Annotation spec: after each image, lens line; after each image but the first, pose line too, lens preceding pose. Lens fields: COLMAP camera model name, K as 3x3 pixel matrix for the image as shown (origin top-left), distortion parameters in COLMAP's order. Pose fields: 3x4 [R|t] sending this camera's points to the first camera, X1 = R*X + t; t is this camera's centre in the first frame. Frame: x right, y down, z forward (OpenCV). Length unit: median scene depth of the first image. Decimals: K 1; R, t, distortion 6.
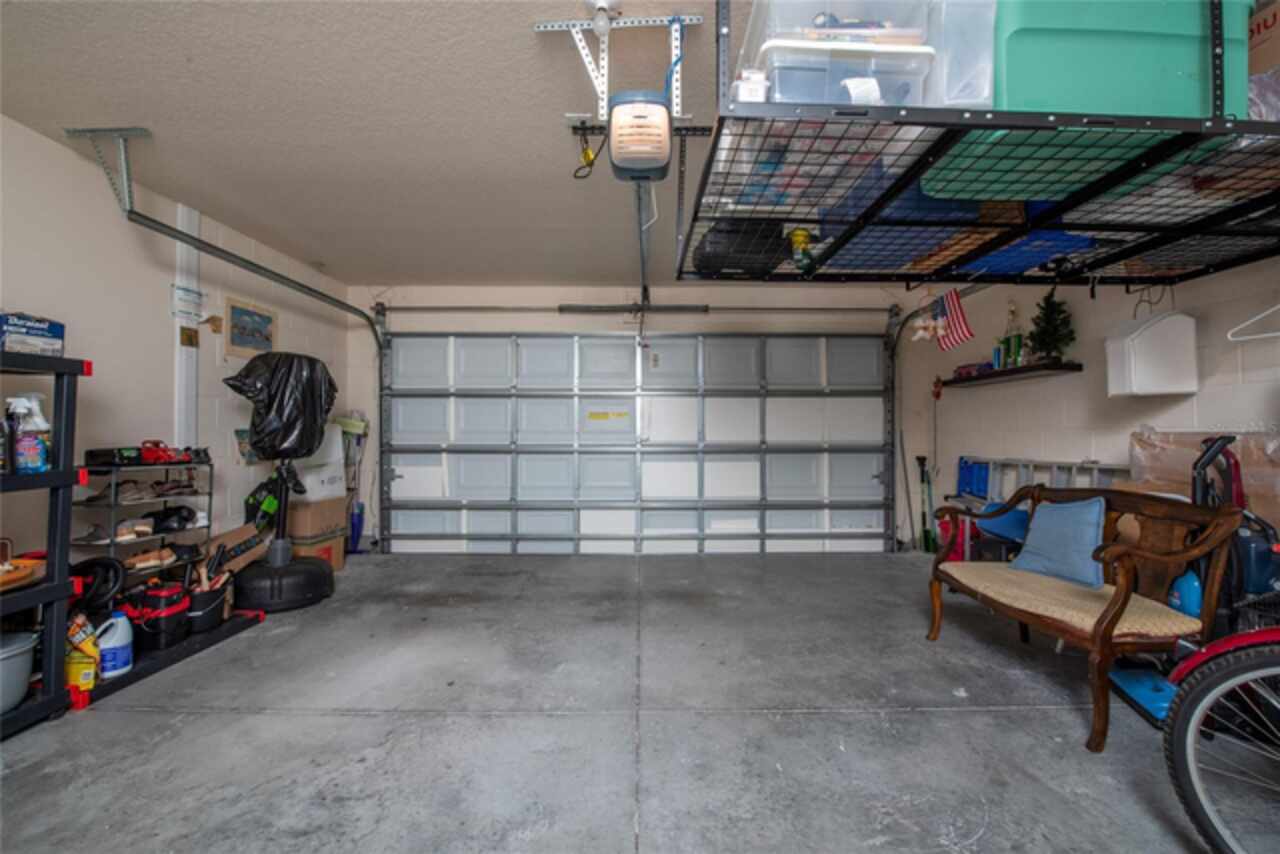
lens RADIAL K [[507.5, 0, 643.7], [0, 507.5, 432.8], [0, 0, 1]] dist [0.000384, -0.007176]
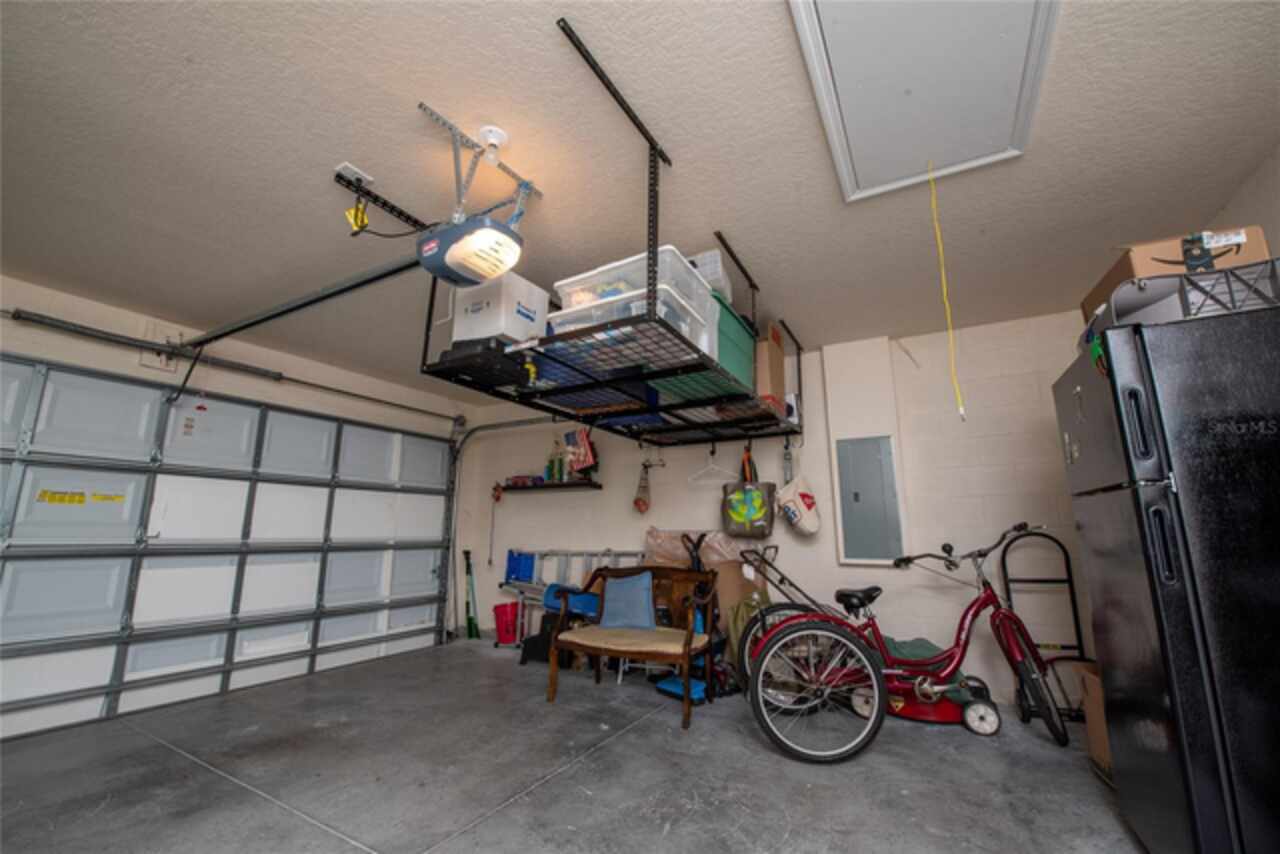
lens RADIAL K [[507.5, 0, 643.7], [0, 507.5, 432.8], [0, 0, 1]] dist [0.000384, -0.007176]
pose [[0.507837, 0.167966, 0.844919, -0.331234], [-0.009612, 0.981851, -0.189410, -0.001361], [-0.861399, 0.088069, 0.500235, 0.089258]]
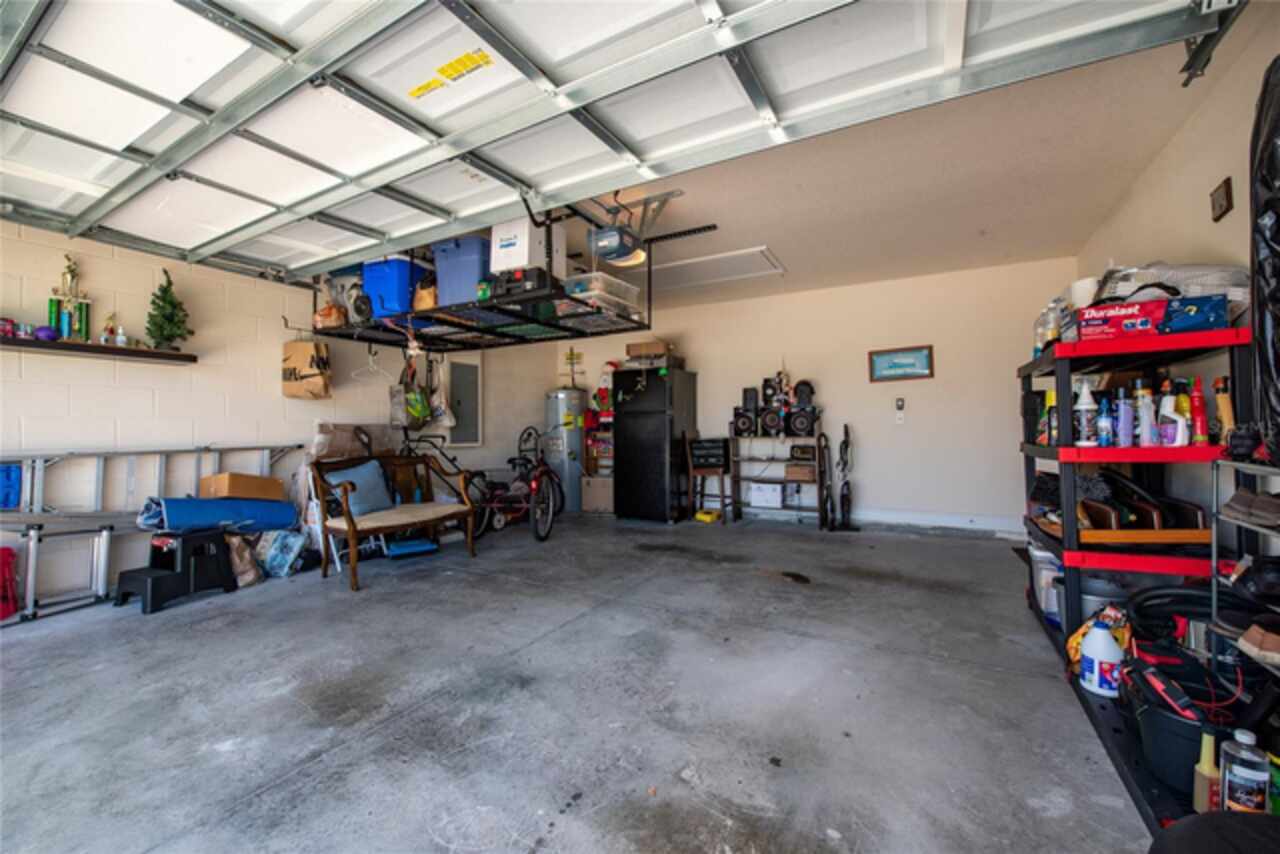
lens RADIAL K [[507.5, 0, 643.7], [0, 507.5, 432.8], [0, 0, 1]] dist [0.000384, -0.007176]
pose [[-0.867760, 0.005086, 0.496958, -0.454618], [0.002490, 0.999980, -0.005887, 0.024626], [-0.496978, -0.003871, -0.867755, 1.202337]]
